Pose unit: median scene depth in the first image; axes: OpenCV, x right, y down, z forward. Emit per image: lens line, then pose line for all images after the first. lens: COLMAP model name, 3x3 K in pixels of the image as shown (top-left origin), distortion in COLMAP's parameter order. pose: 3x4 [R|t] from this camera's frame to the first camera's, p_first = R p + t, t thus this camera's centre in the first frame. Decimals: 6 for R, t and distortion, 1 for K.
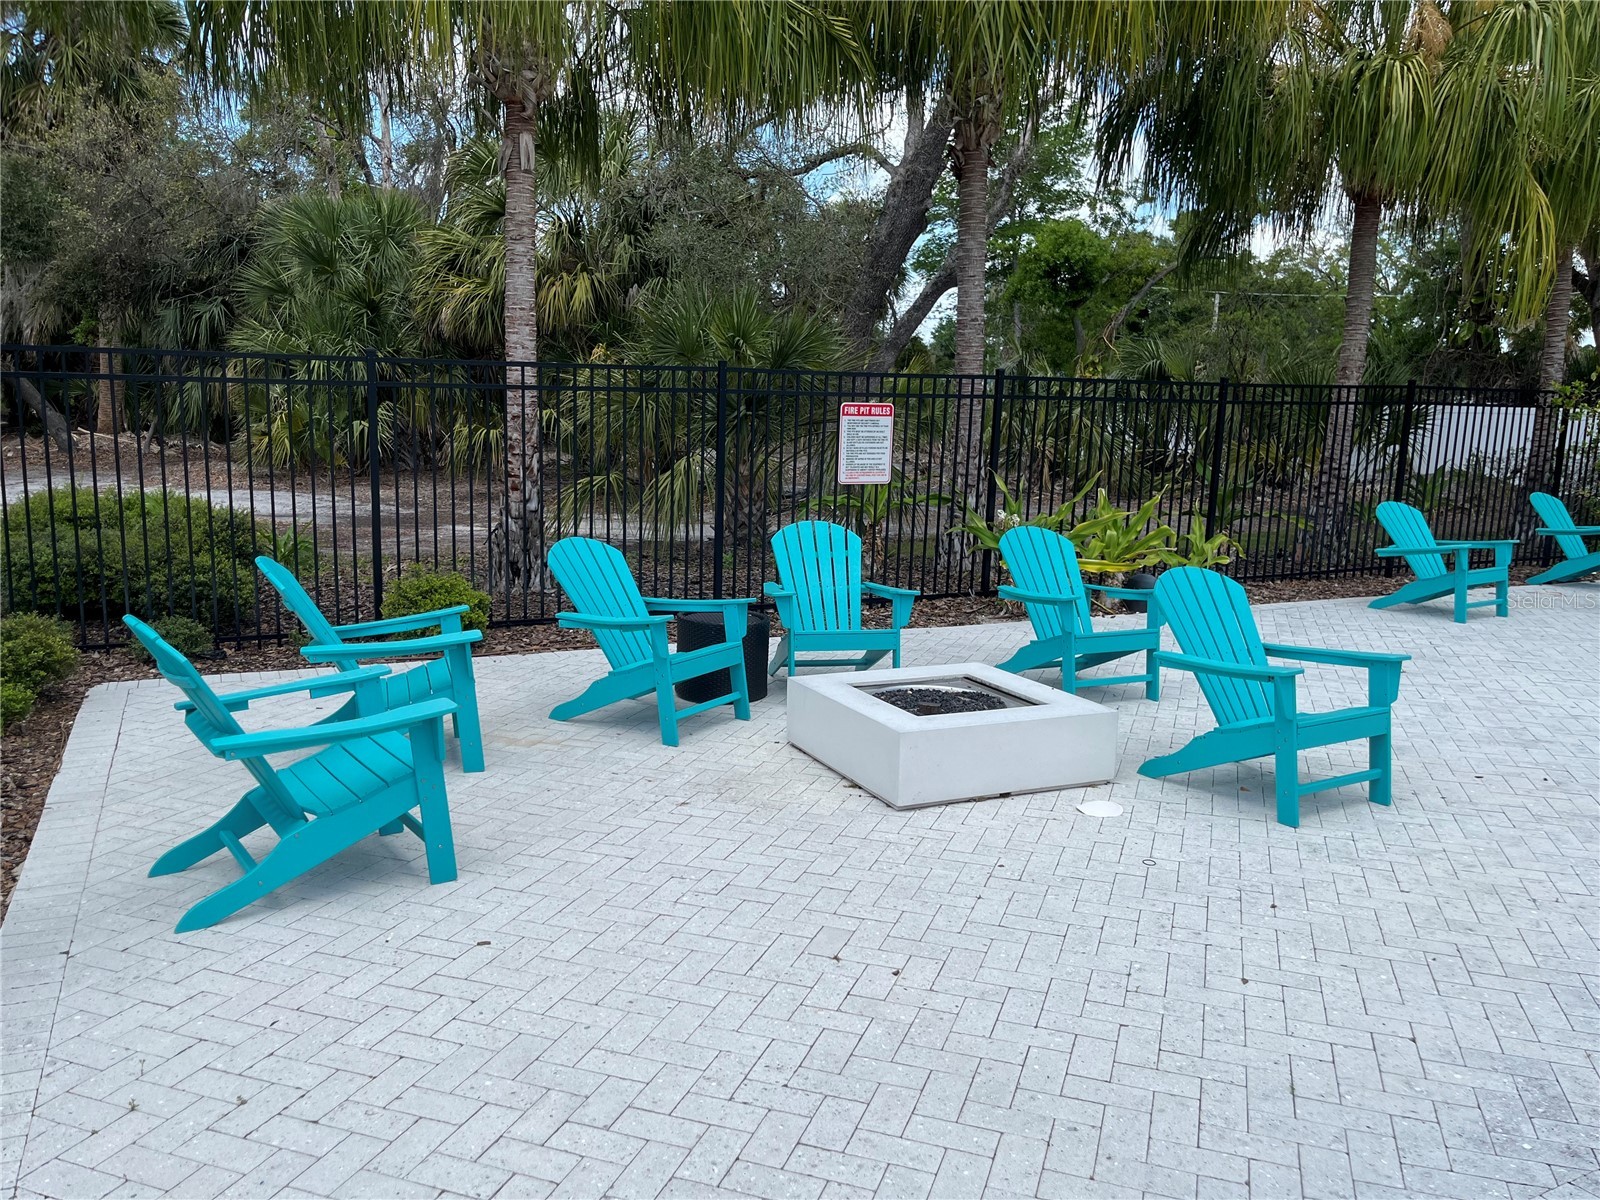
lens RADIAL K [[1211.9, 0, 800.0], [0, 1211.9, 600.0], [0, 0, 1]] dist [-0.001597, -0.001649]
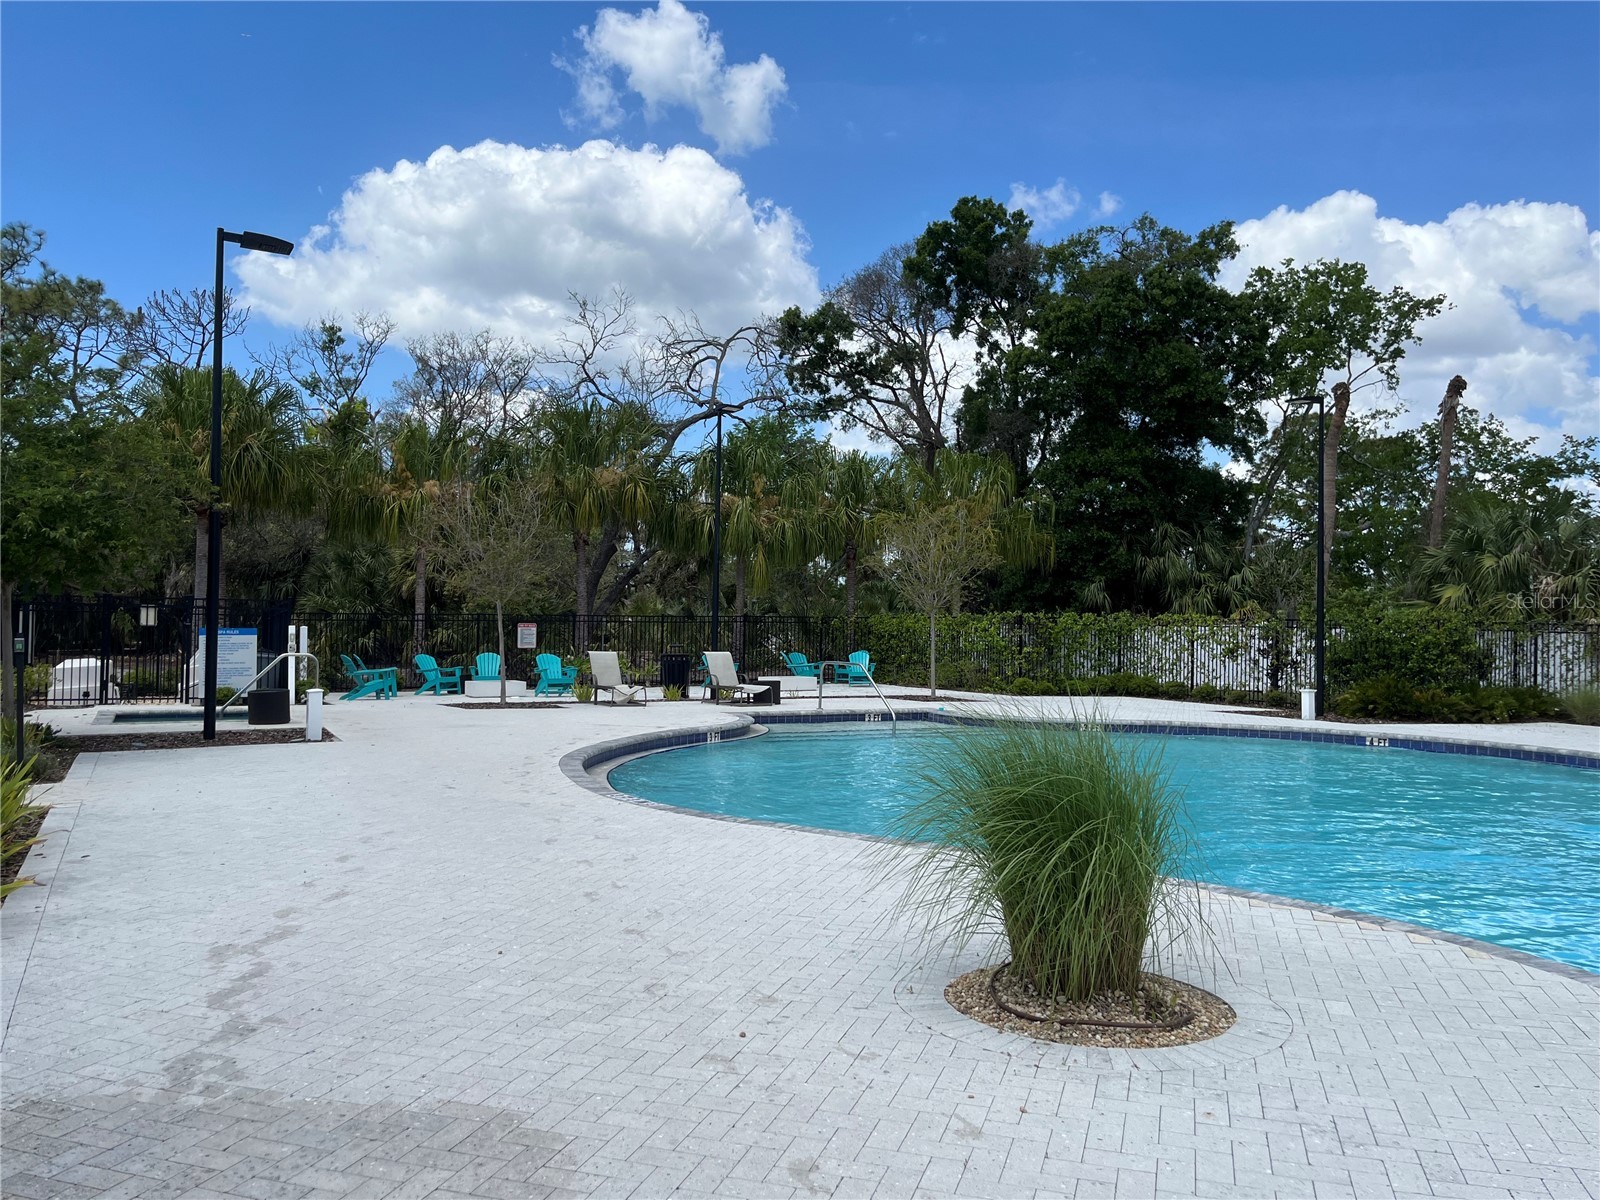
lens RADIAL K [[1211.9, 0, 800.0], [0, 1211.9, 600.0], [0, 0, 1]] dist [-0.001597, -0.001649]
pose [[0.999358, -0.029659, 0.020076, 0.352483], [0.032796, 0.983087, -0.180180, 0.189257], [-0.014392, 0.180723, 0.983429, -1.082122]]
